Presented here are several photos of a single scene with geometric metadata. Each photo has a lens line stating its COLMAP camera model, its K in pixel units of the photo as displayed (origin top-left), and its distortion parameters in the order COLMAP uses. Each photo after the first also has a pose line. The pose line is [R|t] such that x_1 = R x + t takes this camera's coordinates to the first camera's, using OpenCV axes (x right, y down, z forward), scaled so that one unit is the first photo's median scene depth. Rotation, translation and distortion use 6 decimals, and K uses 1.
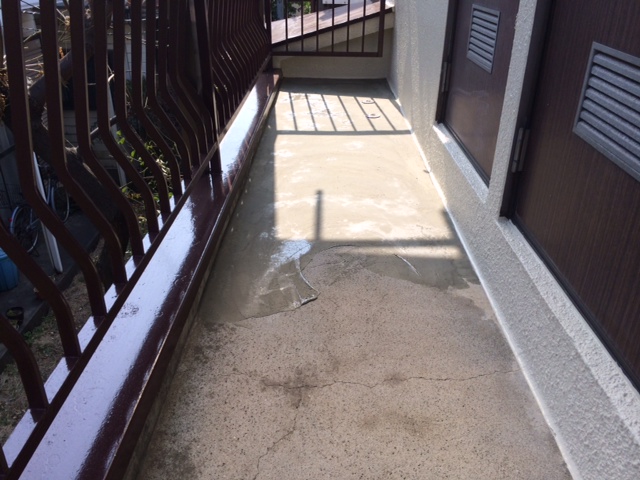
lens RADIAL K [[554.8, 0, 321.8], [0, 554.8, 240.4], [0, 0, 1]] dist [-0.004175, -0.000728]
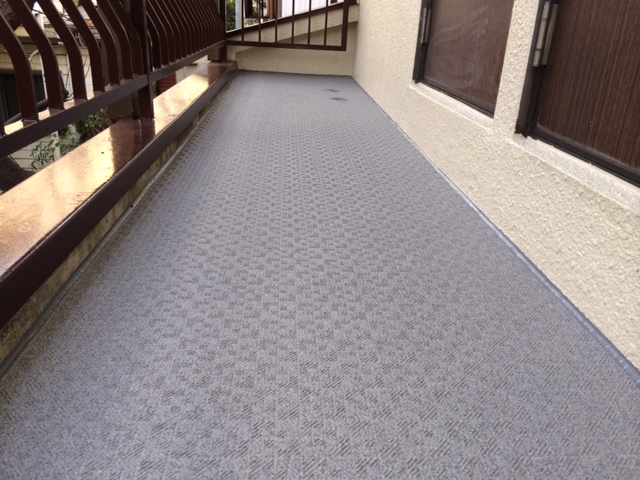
lens RADIAL K [[554.8, 0, 317.2], [0, 554.8, 240.4], [0, 0, 1]] dist [-0.004175, -0.000728]
pose [[0.997679, 0.007378, 0.067686, 0.000213], [-0.001151, 0.995797, -0.091583, 0.069462], [-0.068078, 0.091292, 0.993494, 0.112544]]
